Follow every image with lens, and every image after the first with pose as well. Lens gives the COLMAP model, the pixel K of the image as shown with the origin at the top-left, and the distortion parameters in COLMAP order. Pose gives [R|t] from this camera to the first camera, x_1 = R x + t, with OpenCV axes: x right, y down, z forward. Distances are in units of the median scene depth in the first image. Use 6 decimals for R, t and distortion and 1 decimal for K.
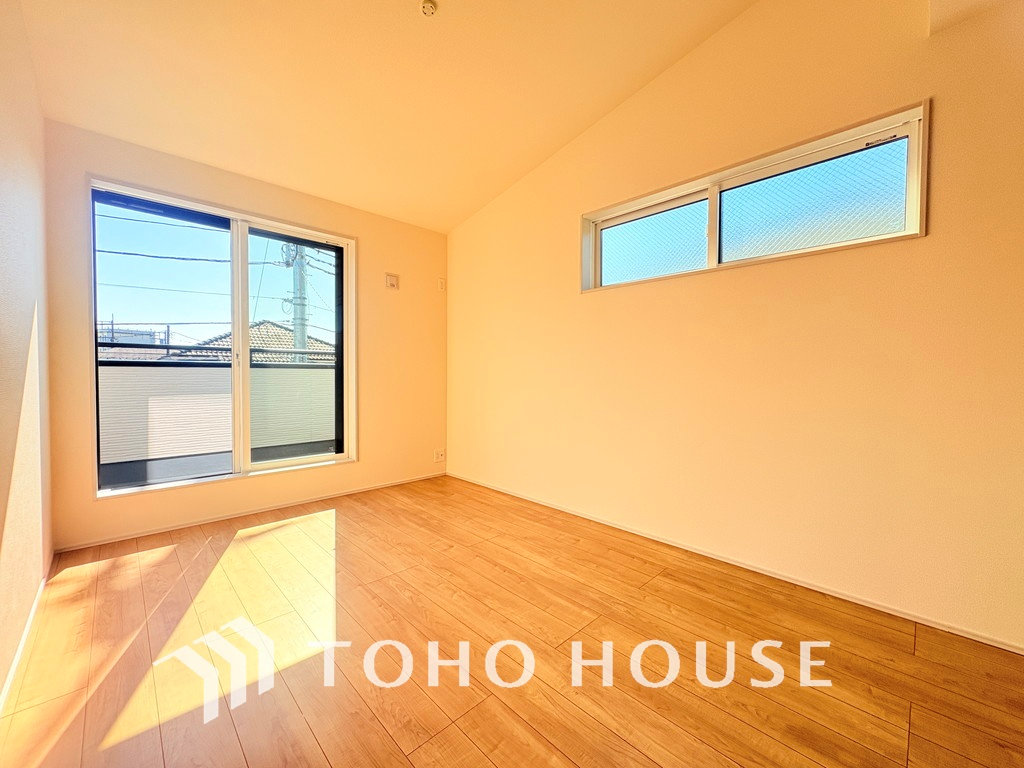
lens RADIAL K [[409.0, 0, 510.6], [0, 409.0, 383.4], [0, 0, 1]] dist [0.000011, -0.000181]
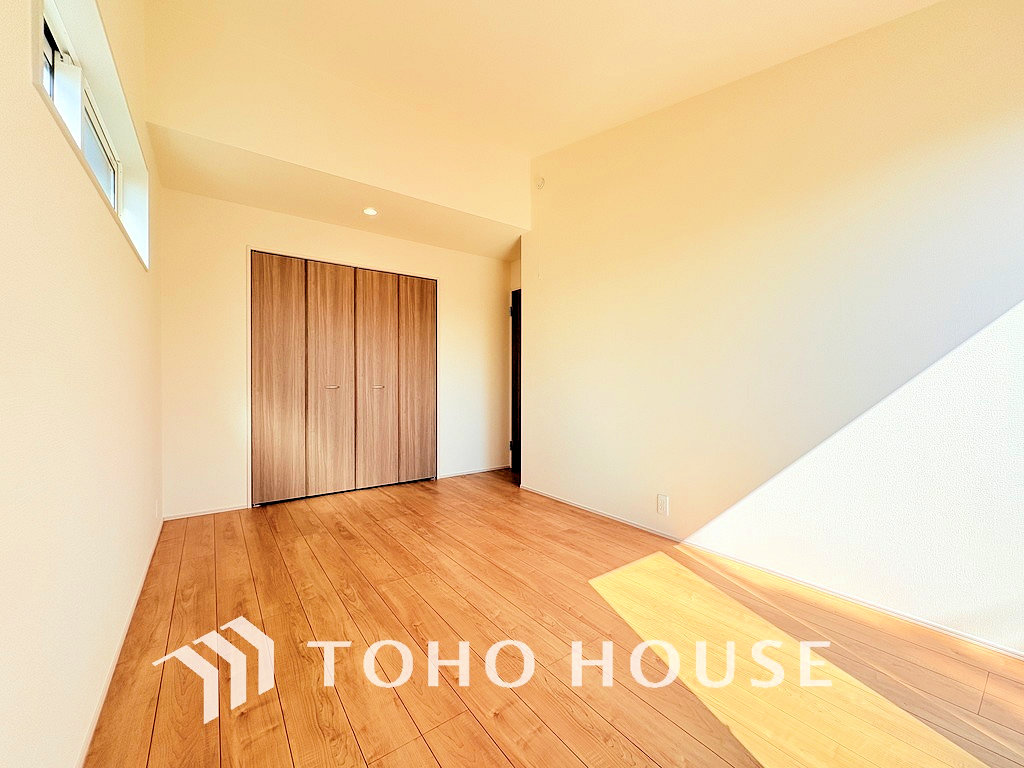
lens RADIAL K [[409.0, 0, 510.6], [0, 409.0, 383.4], [0, 0, 1]] dist [0.000011, -0.000181]
pose [[-0.989620, -0.006945, 0.143544, -0.311710], [-0.001845, 0.999363, 0.035631, -0.046188], [-0.143700, 0.034996, -0.989002, 1.992273]]
